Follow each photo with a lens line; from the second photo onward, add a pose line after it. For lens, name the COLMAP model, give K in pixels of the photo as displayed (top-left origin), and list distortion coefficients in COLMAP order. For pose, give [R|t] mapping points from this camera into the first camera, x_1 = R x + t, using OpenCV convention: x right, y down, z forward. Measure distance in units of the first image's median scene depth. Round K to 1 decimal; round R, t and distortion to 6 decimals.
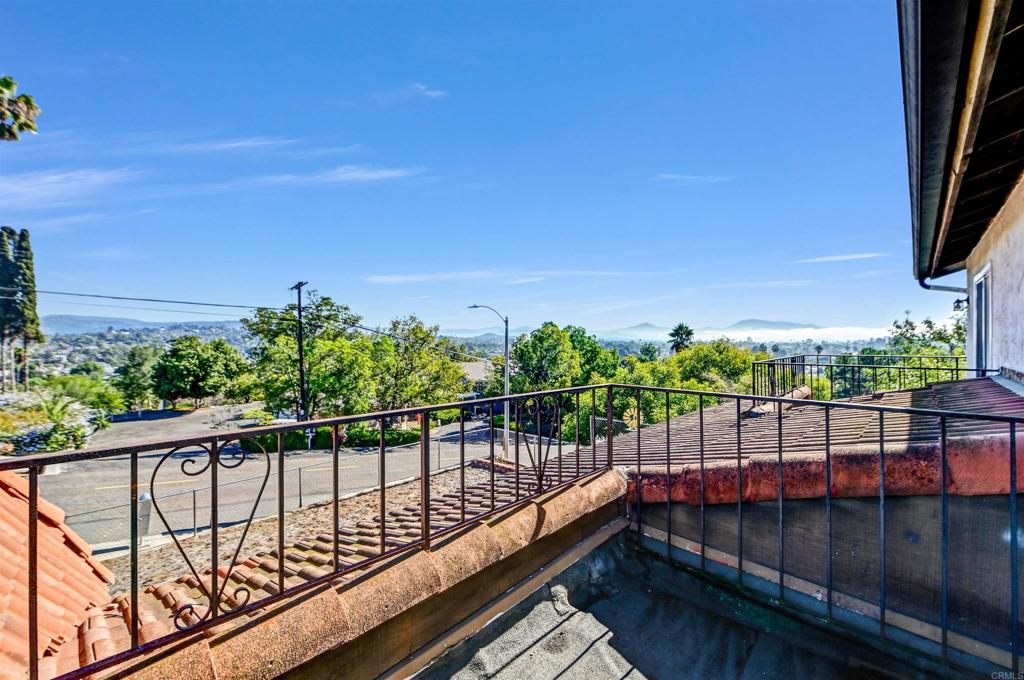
lens RADIAL K [[425.5, 0, 508.6], [0, 425.5, 335.6], [0, 0, 1]] dist [-0.003890, -0.000427]
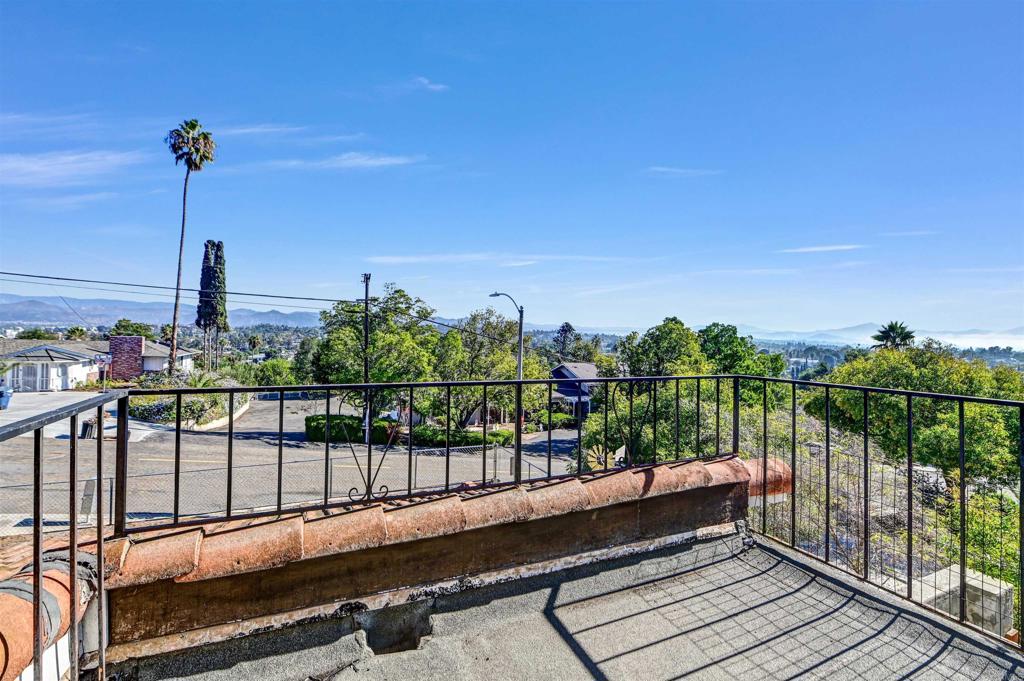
lens RADIAL K [[441.0, 0, 493.0], [0, 441.0, 337.5], [0, 0, 1]] dist [-0.016377, -0.000202]
pose [[0.922976, 0.023002, -0.384171, 0.155323], [-0.019636, 0.999727, 0.012682, 0.003205], [0.384357, -0.004162, 0.923175, 0.135220]]
